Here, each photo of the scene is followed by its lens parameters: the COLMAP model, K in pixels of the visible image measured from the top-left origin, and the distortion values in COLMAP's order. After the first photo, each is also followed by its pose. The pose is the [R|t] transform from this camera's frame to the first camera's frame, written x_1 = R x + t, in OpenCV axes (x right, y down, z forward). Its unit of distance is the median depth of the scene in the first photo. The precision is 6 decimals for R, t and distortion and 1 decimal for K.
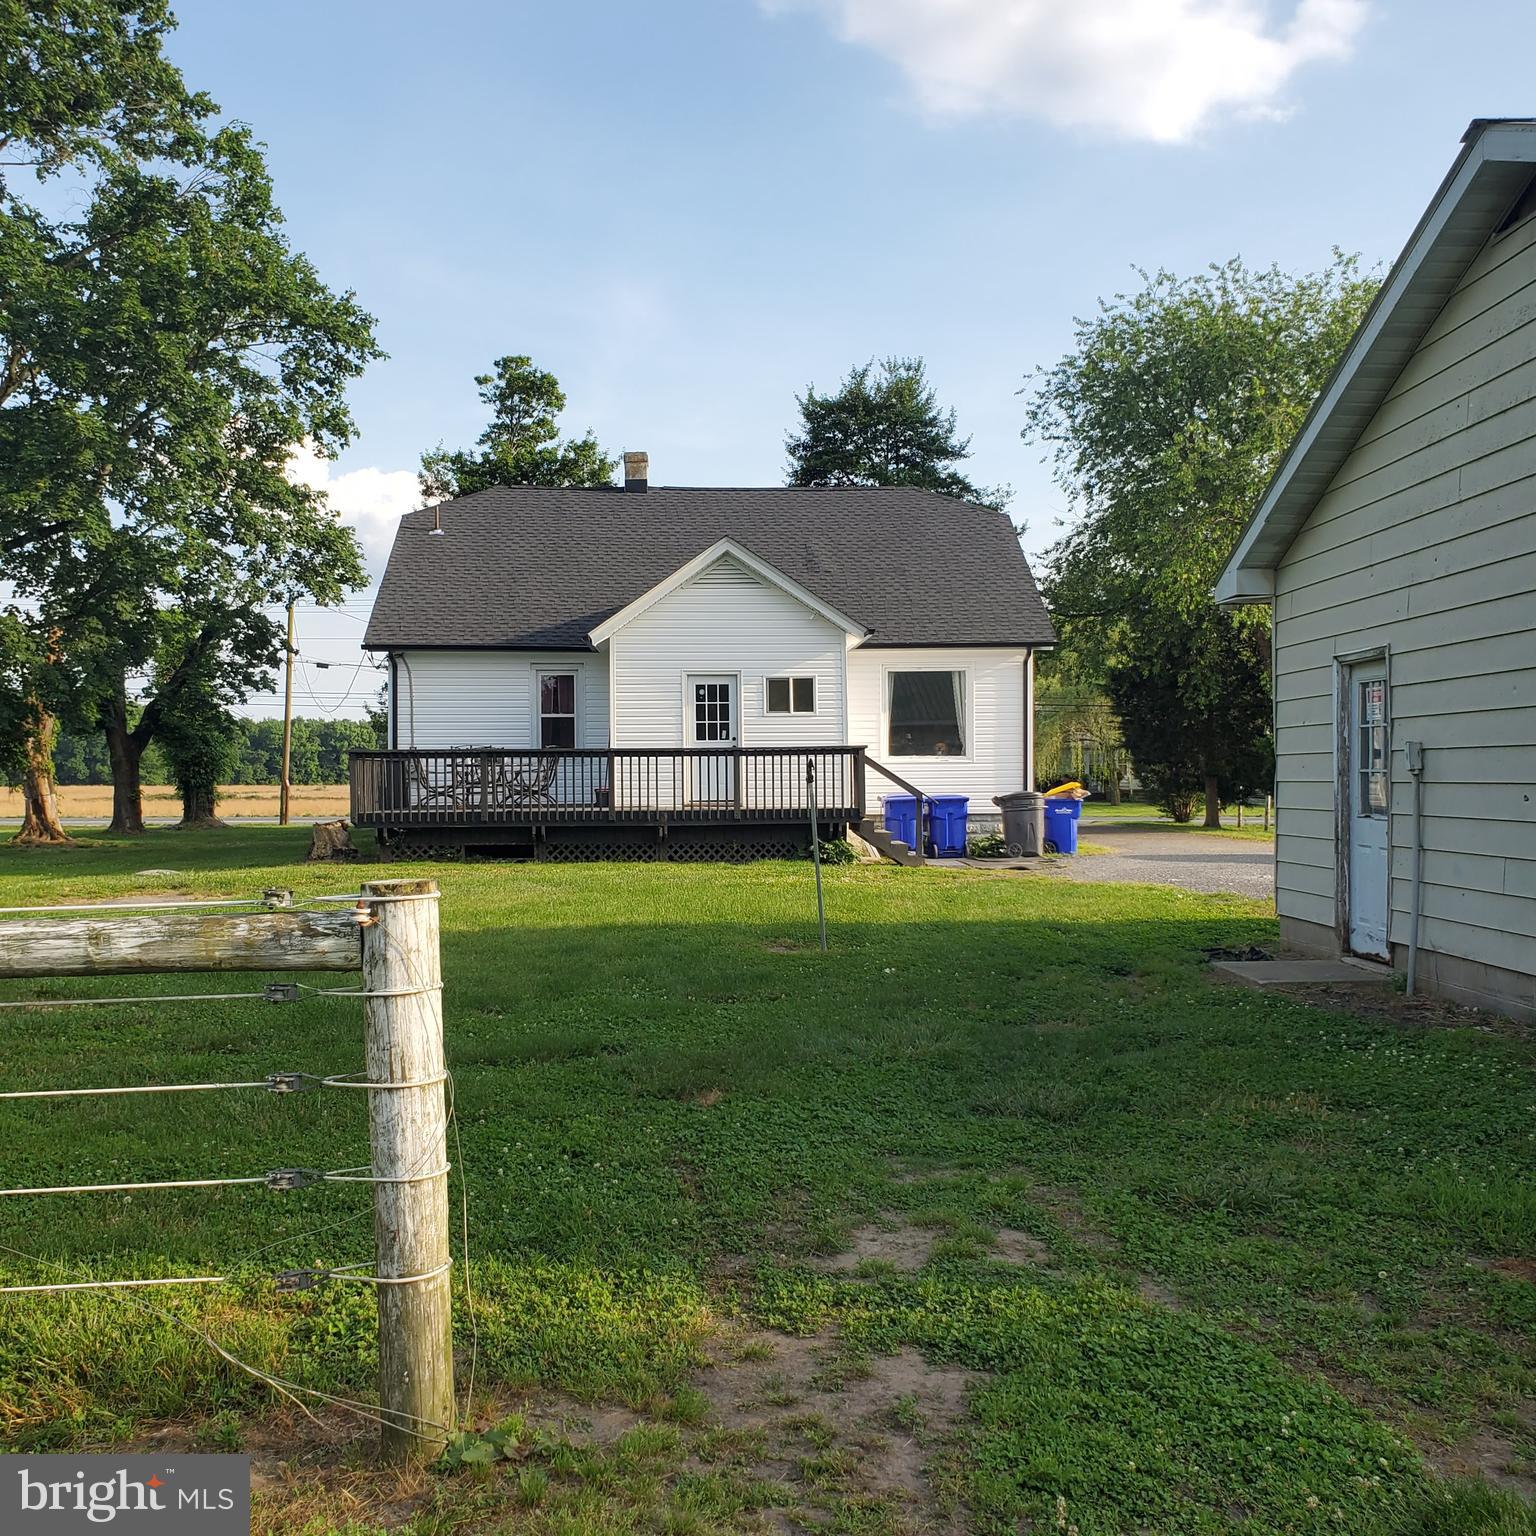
lens RADIAL K [[1516.7, 0, 768.3], [0, 1516.7, 764.9], [0, 0, 1]] dist [0.006325, 0.000000]
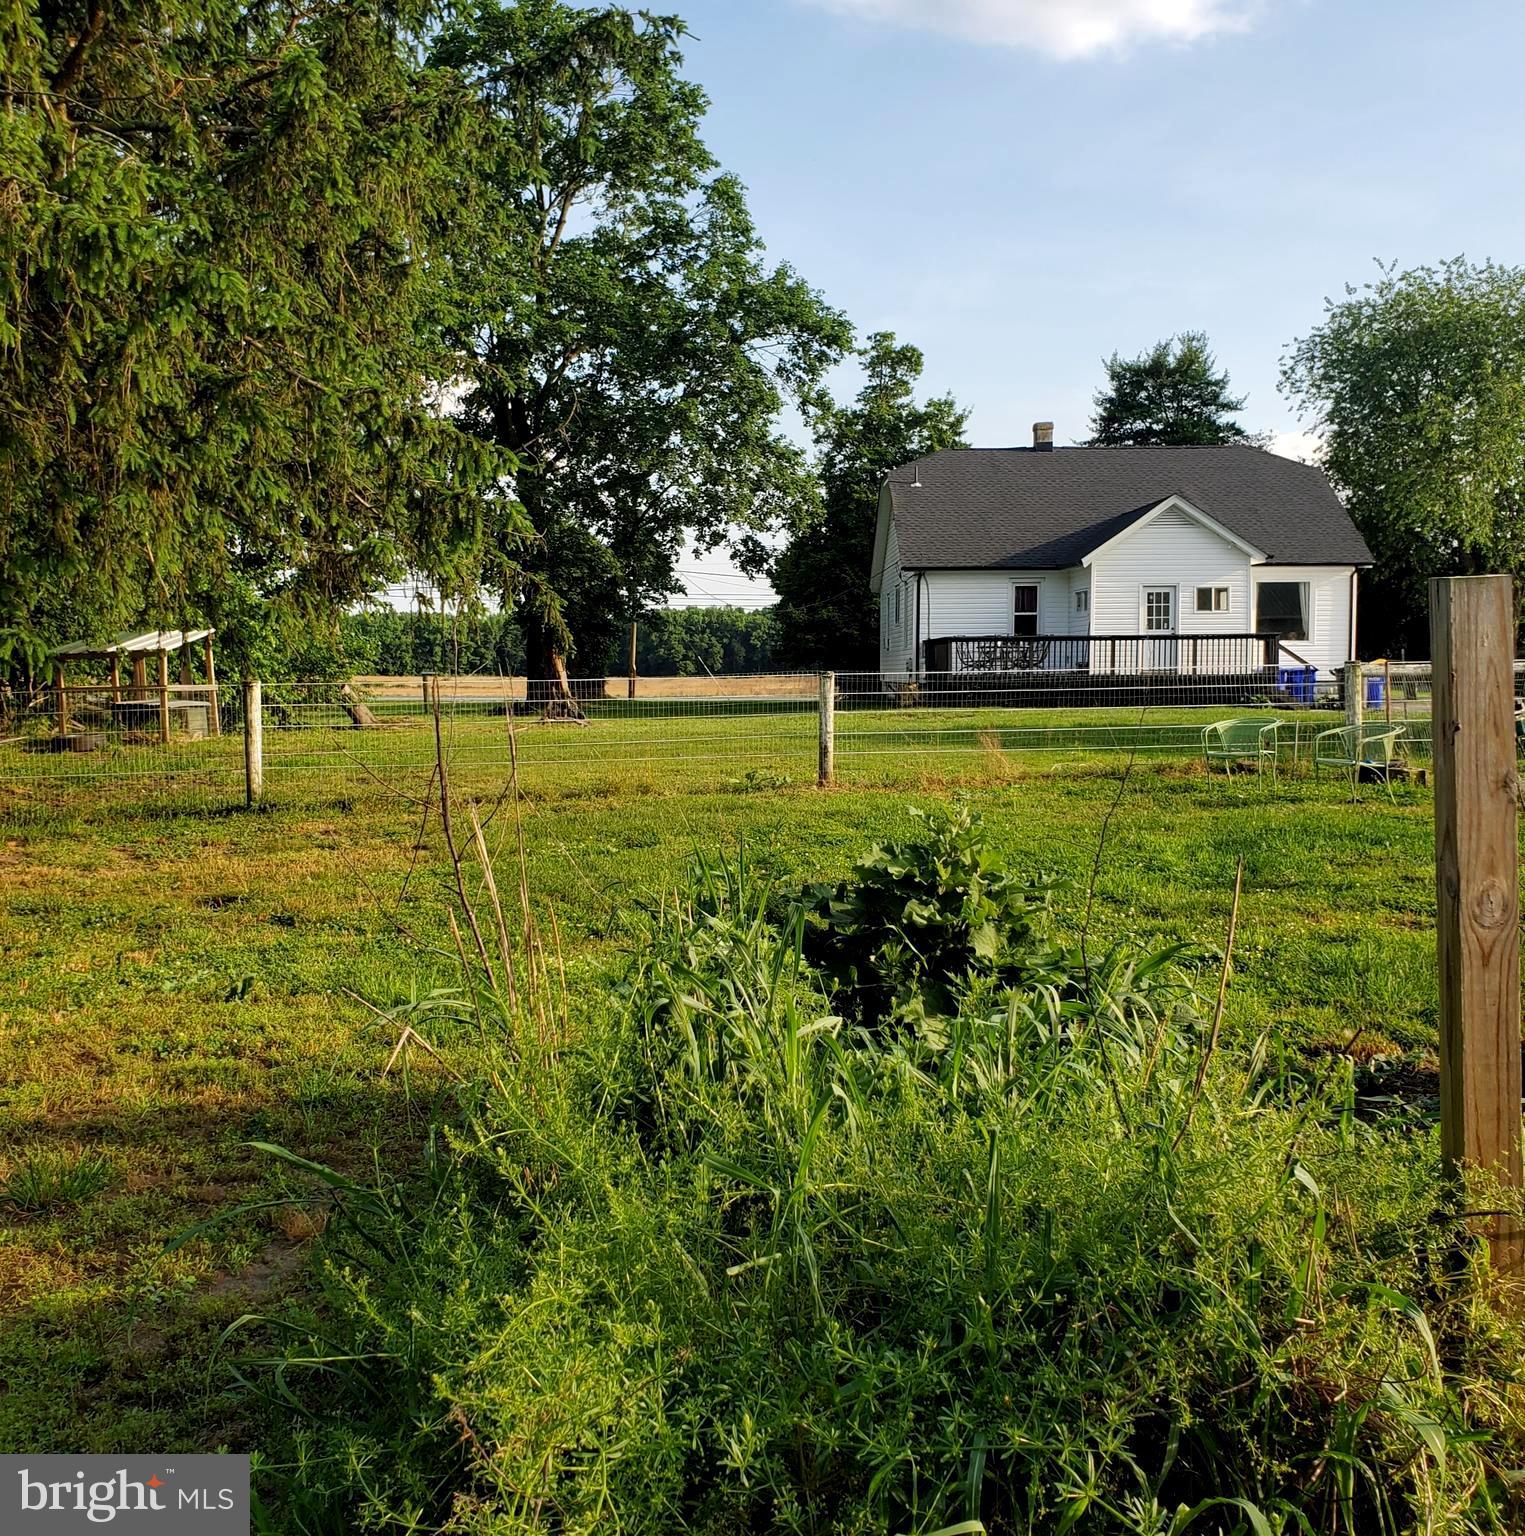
lens RADIAL K [[1500.7, 0, 762.7], [0, 1500.7, 772.8], [0, 0, 1]] dist [-0.024547, 0.000000]
pose [[0.999100, 0.000387, -0.042403, -0.277594], [0.002903, 0.996990, 0.077482, 0.006902], [0.042306, -0.077535, 0.996092, -0.387174]]
